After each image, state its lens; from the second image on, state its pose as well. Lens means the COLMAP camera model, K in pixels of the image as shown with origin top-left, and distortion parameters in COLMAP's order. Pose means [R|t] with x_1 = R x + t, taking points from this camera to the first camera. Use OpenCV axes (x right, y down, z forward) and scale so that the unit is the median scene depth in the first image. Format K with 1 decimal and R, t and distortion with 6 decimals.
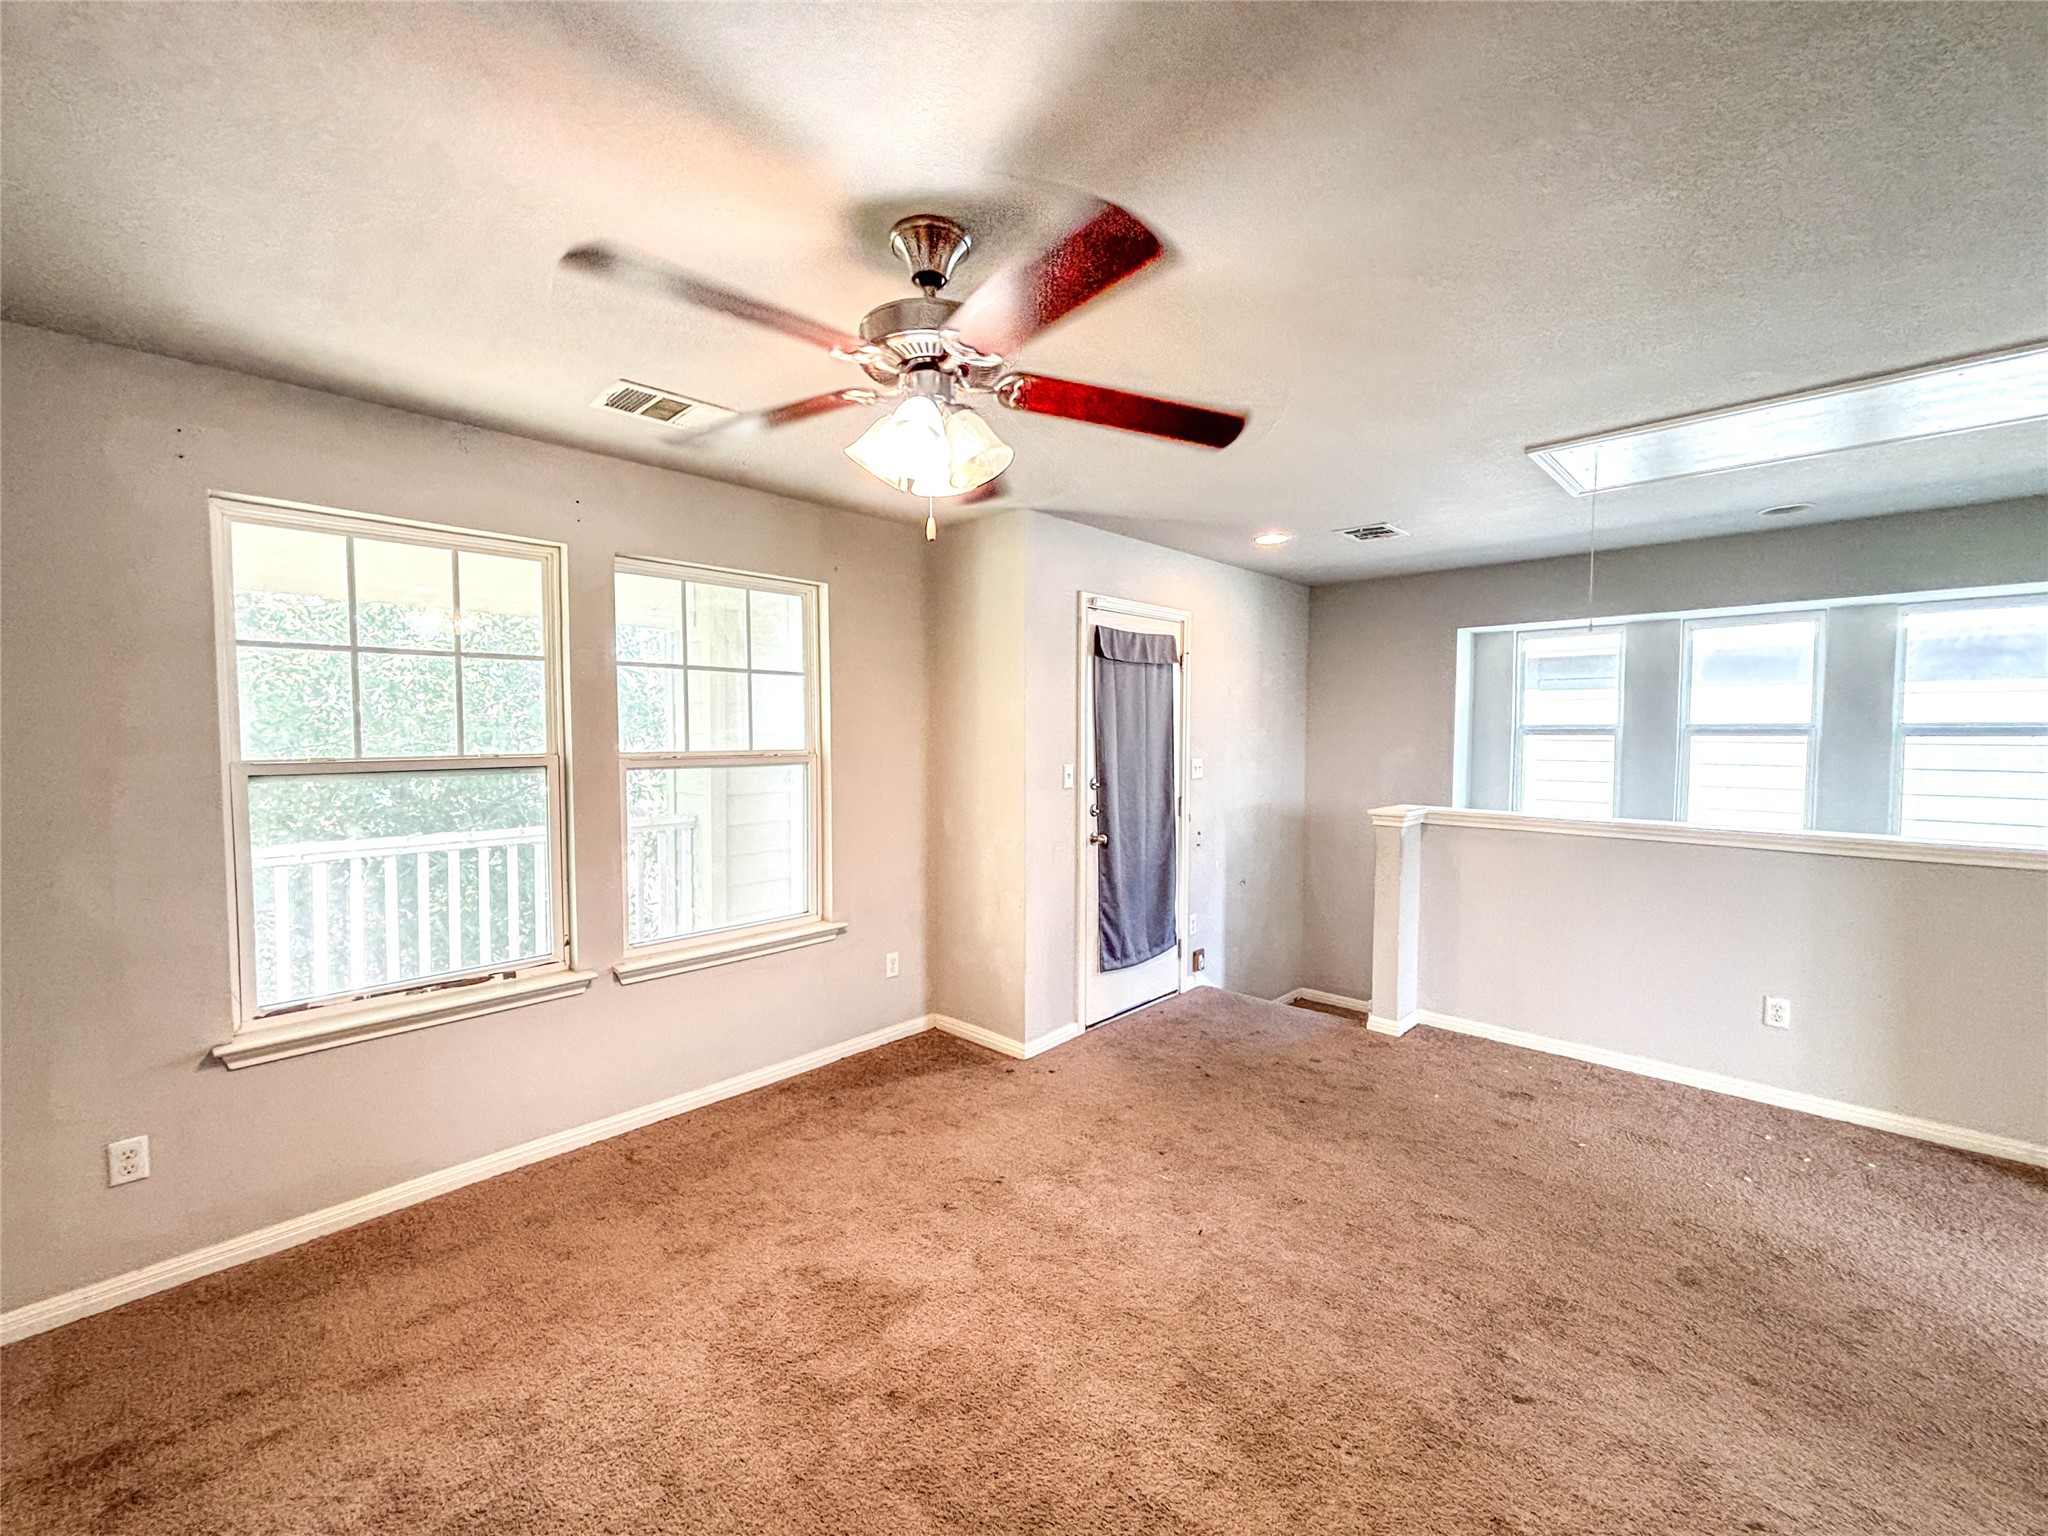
lens RADIAL K [[830.6, 0, 1025.9], [0, 830.6, 777.9], [0, 0, 1]] dist [0.003829, 0.000205]
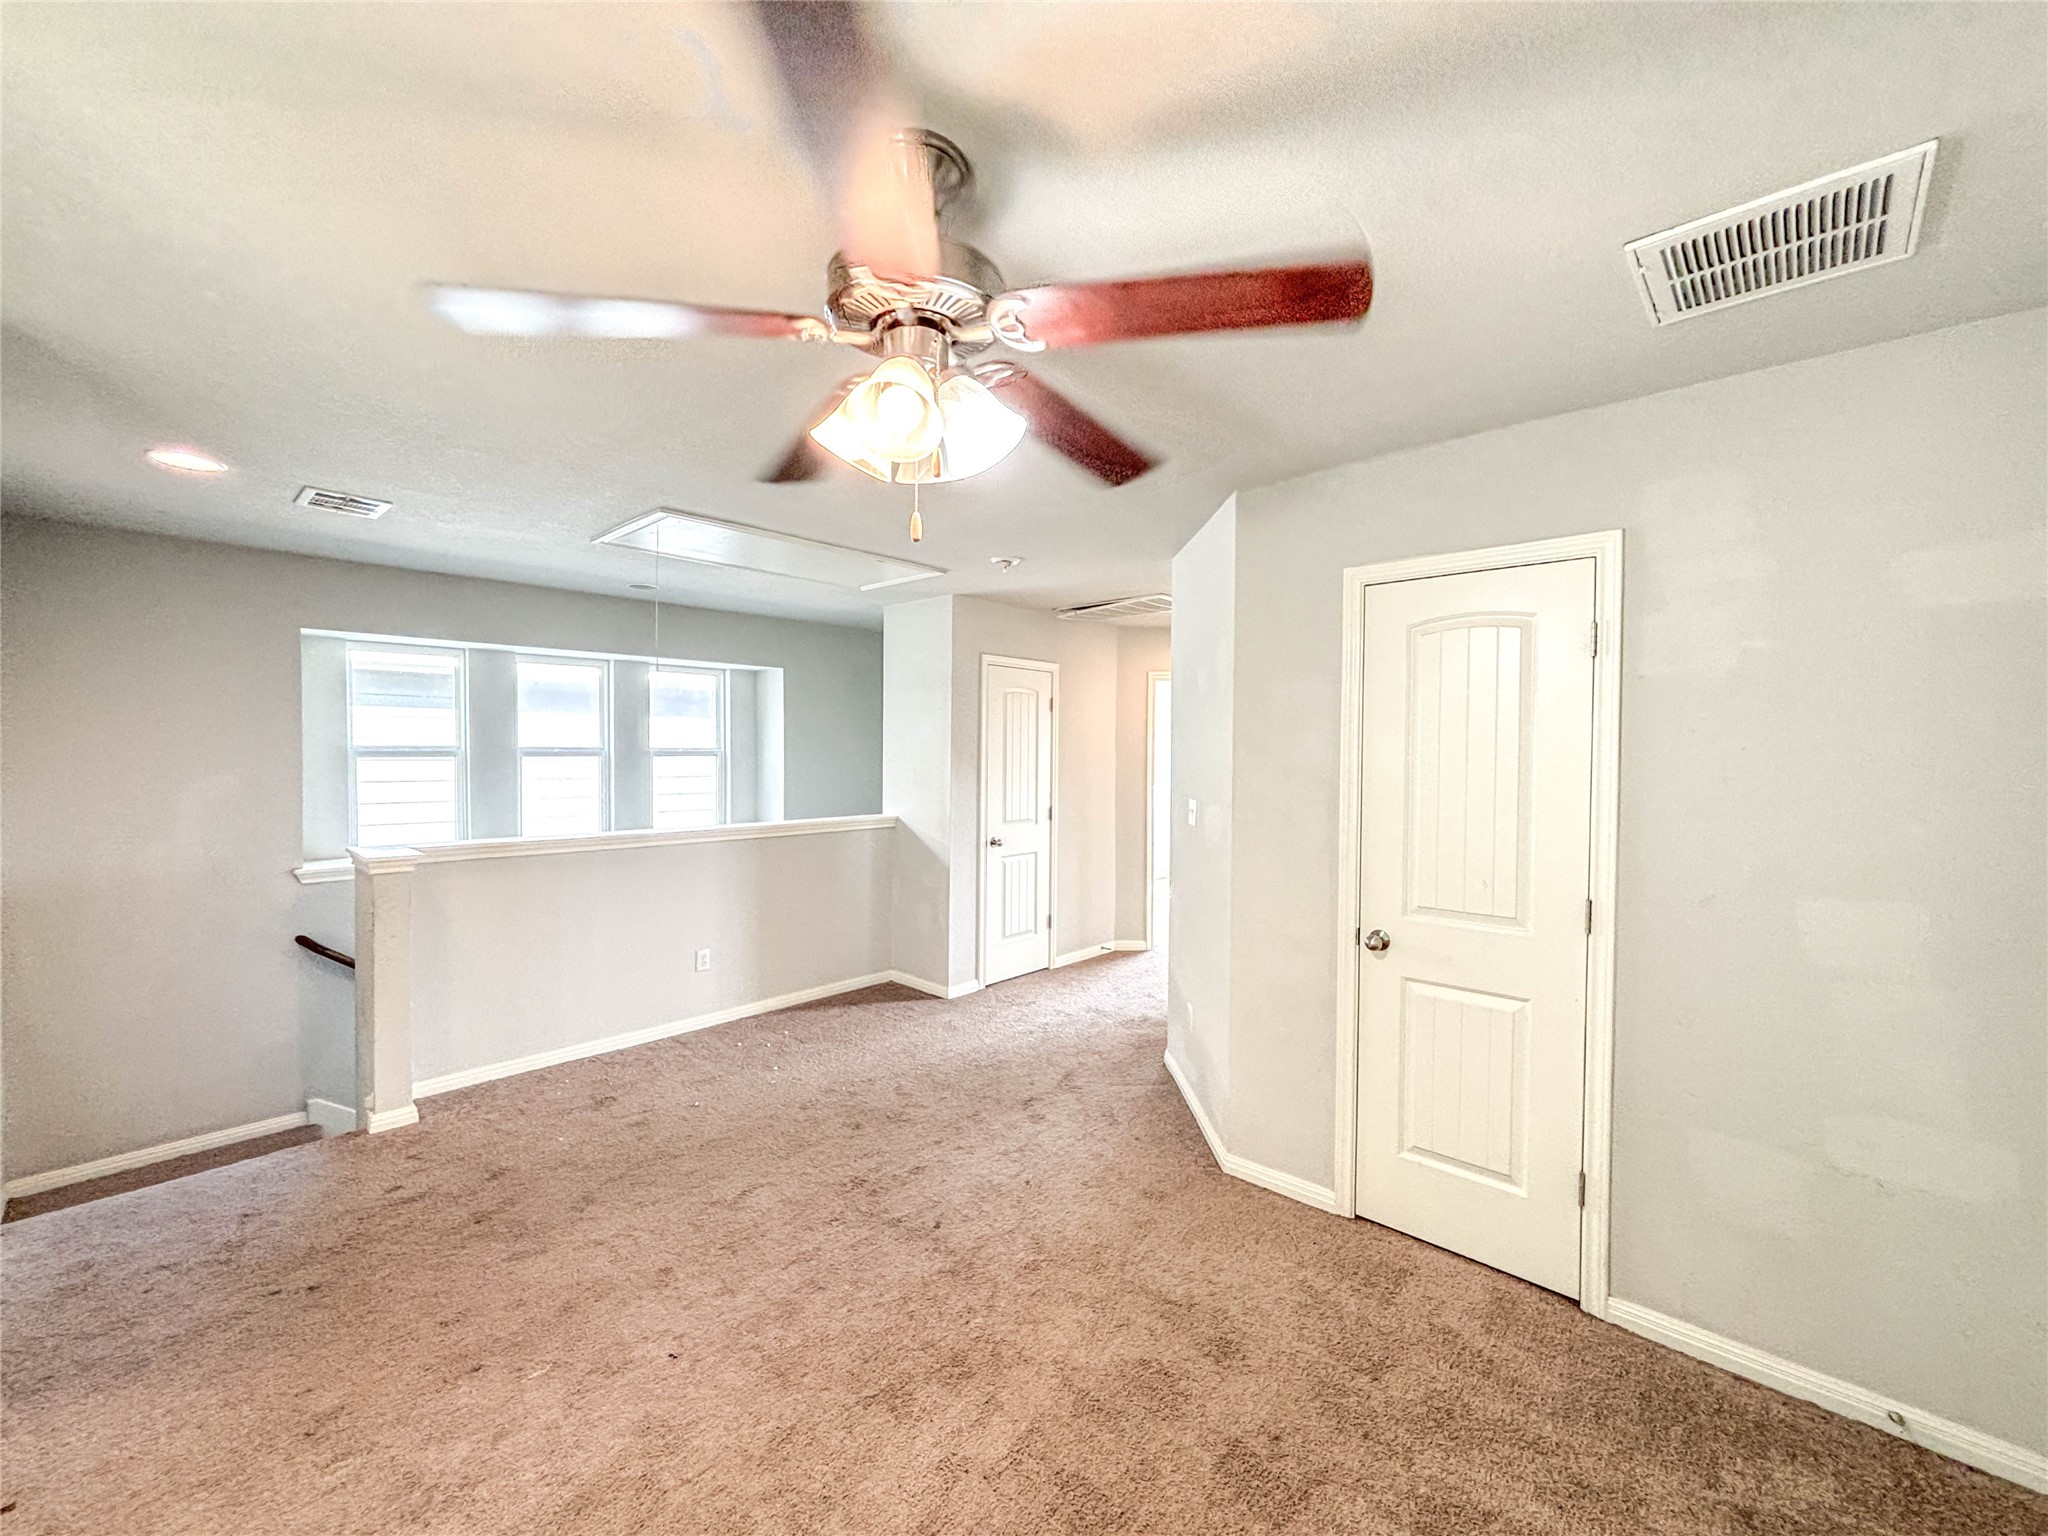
lens RADIAL K [[830.6, 0, 1034.3], [0, 830.6, 761.3], [0, 0, 1]] dist [0.003829, 0.000205]
pose [[-0.016198, -0.013793, 0.999774, -0.460540], [0.047498, 0.998765, 0.014549, -0.037678], [-0.998740, 0.047723, -0.015522, 0.450559]]
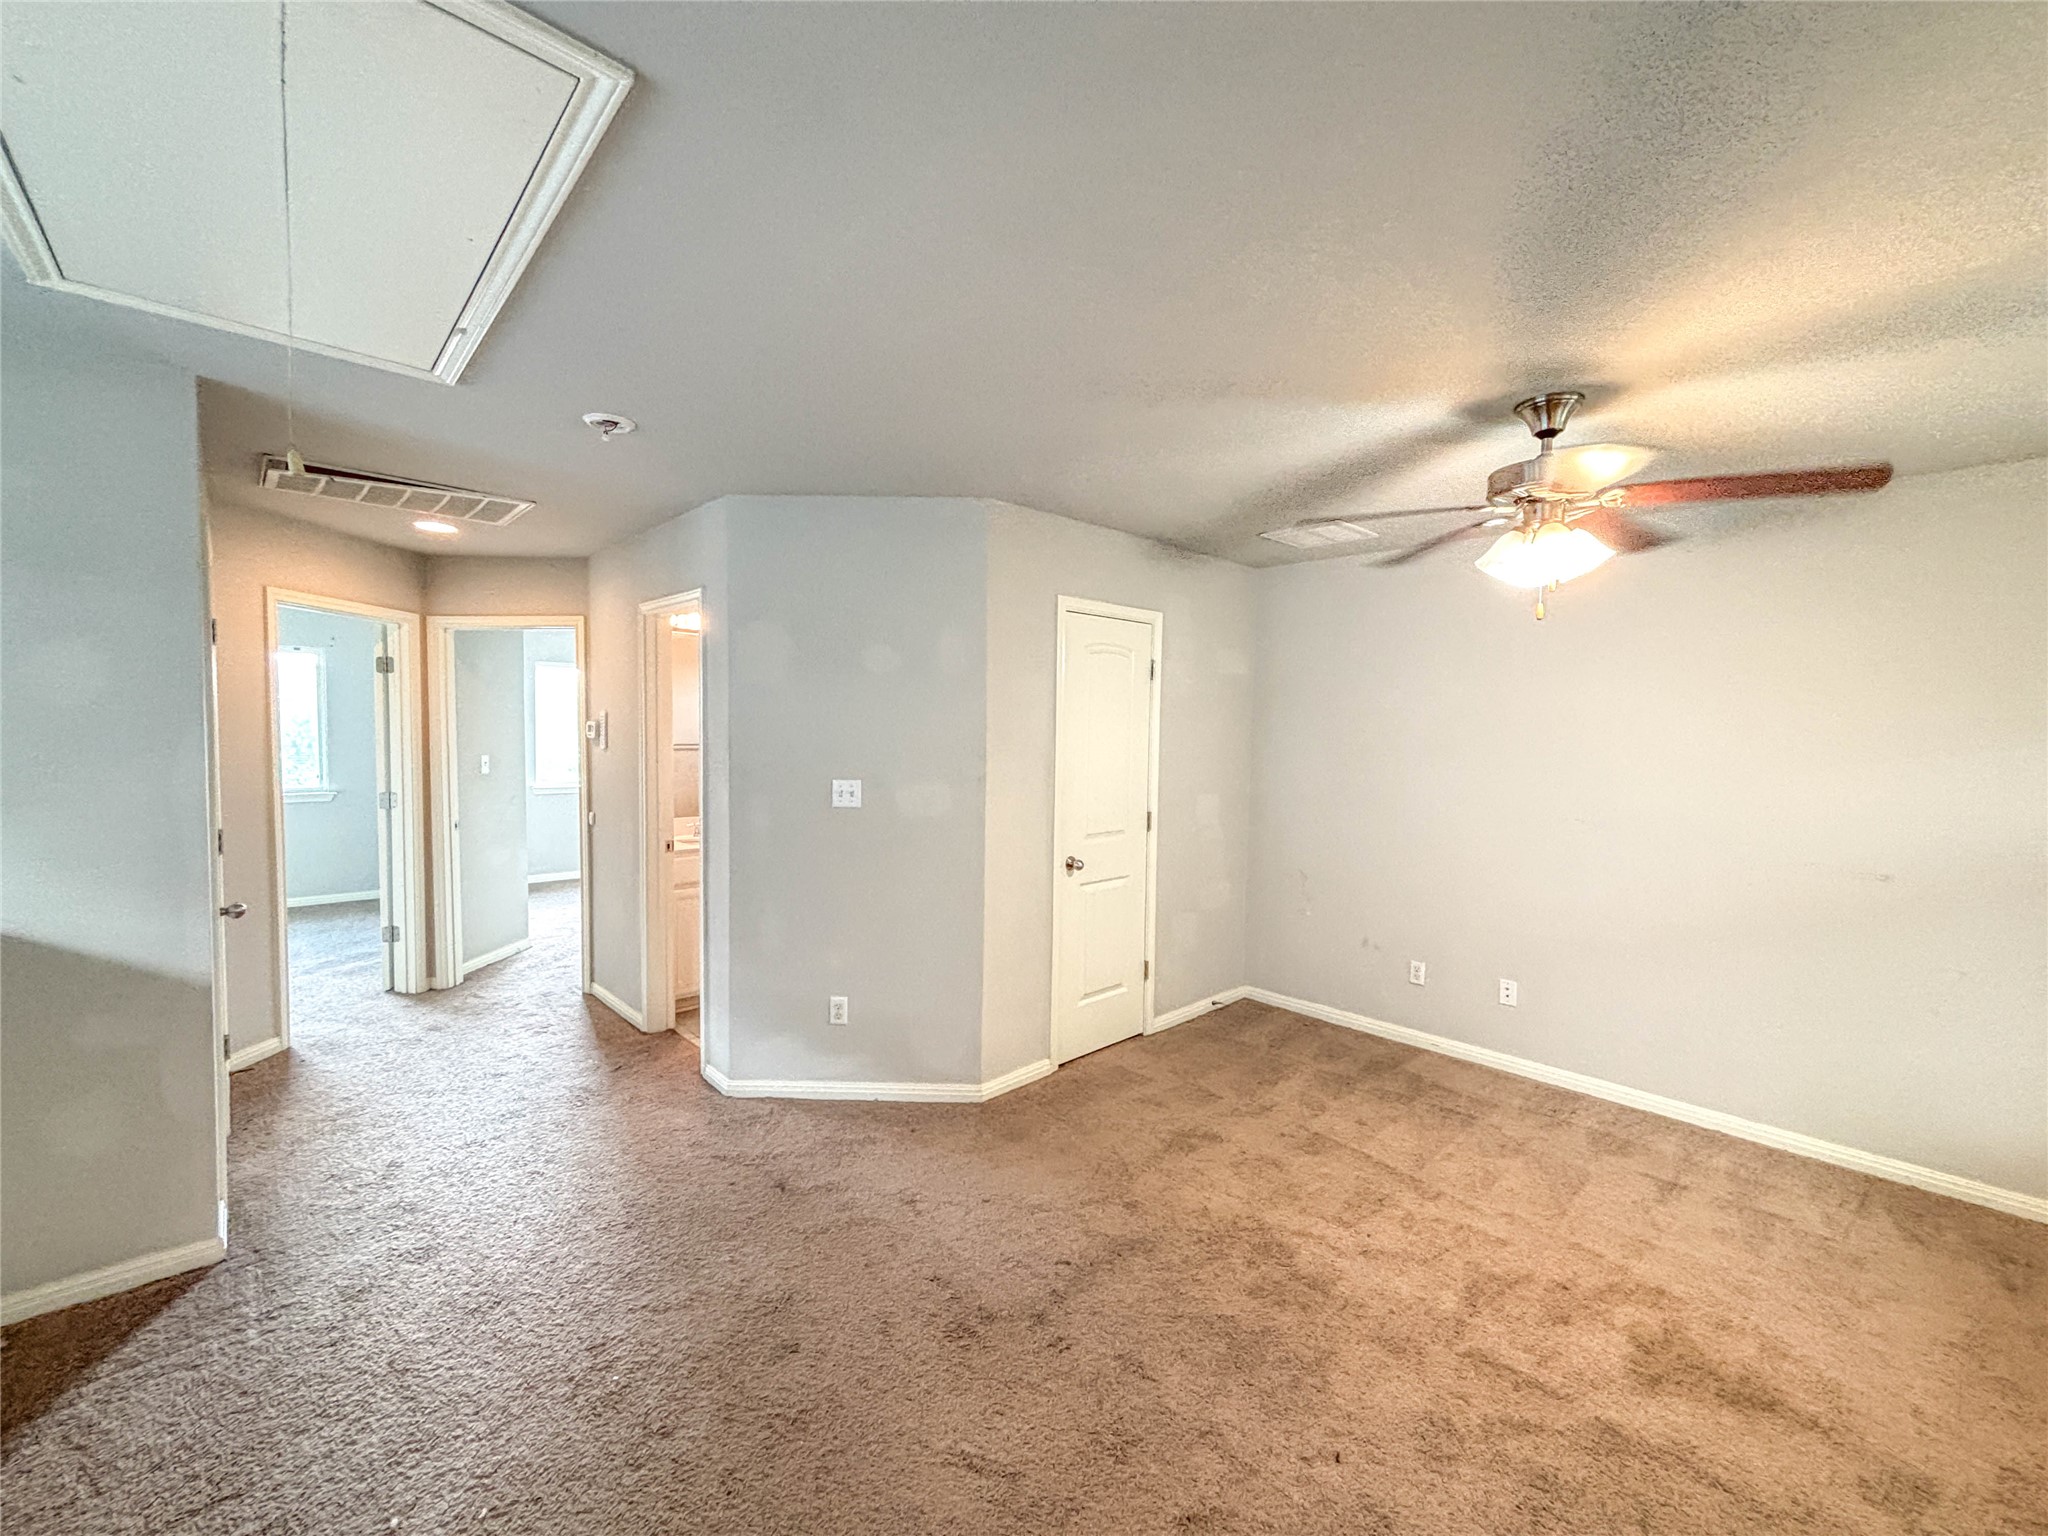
lens RADIAL K [[830.6, 0, 1020.5], [0, 830.6, 759.4], [0, 0, 1]] dist [0.003829, 0.000205]
pose [[-0.998582, -0.016251, 0.050700, 0.335869], [-0.011535, 0.995695, 0.091968, -0.083084], [-0.051976, 0.091253, -0.994470, 1.221794]]
